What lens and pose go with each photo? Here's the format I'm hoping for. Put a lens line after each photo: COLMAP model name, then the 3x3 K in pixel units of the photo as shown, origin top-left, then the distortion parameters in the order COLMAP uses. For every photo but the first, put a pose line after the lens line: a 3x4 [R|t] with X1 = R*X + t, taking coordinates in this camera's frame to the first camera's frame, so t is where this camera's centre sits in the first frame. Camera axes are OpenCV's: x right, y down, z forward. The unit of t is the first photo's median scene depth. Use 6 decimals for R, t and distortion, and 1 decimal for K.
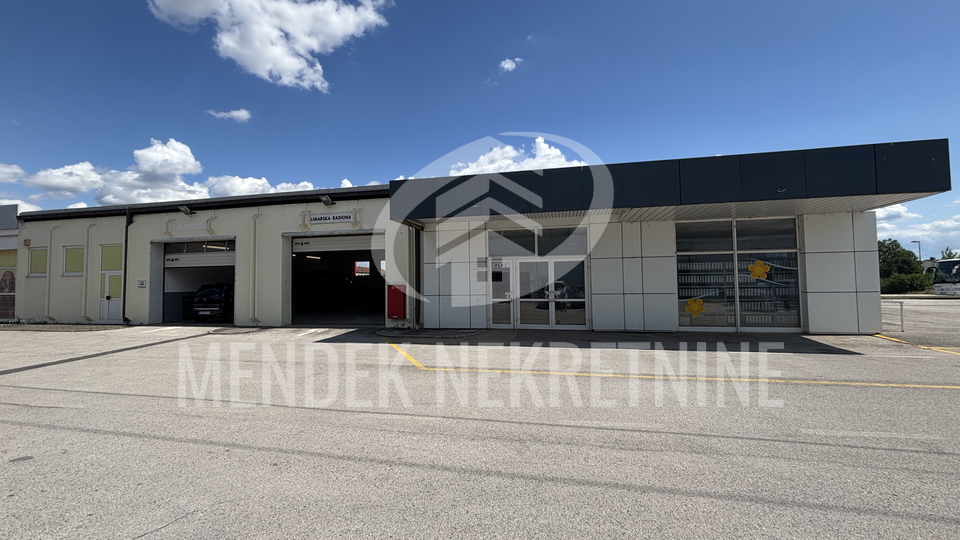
lens RADIAL K [[390.4, 0, 478.3], [0, 390.4, 266.8], [0, 0, 1]] dist [0.003011, 0.001044]
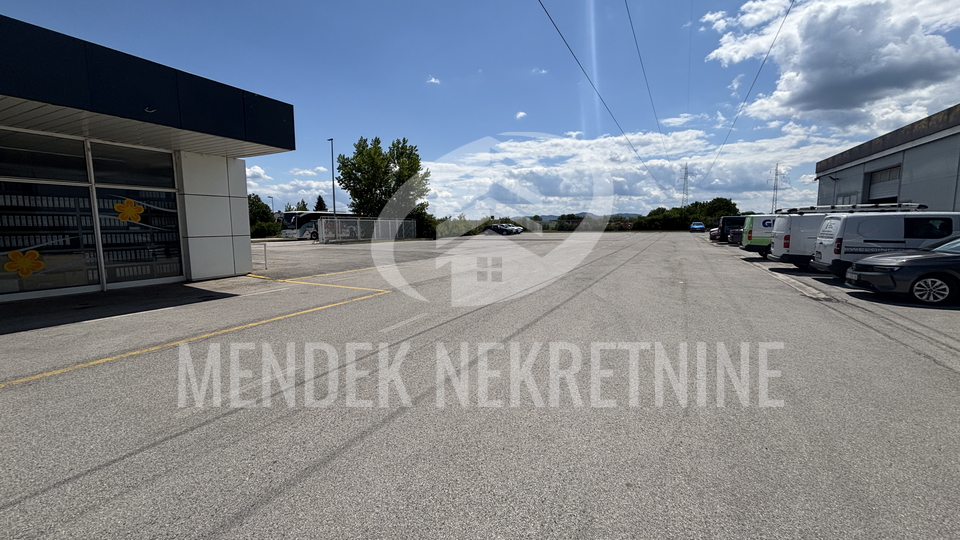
lens RADIAL K [[390.4, 0, 479.3], [0, 390.4, 265.9], [0, 0, 1]] dist [0.003011, 0.001044]
pose [[0.239937, -0.089574, 0.966647, 0.096908], [-0.039121, 0.994033, 0.101822, 0.010483], [-0.970000, -0.062247, 0.235001, 0.100195]]
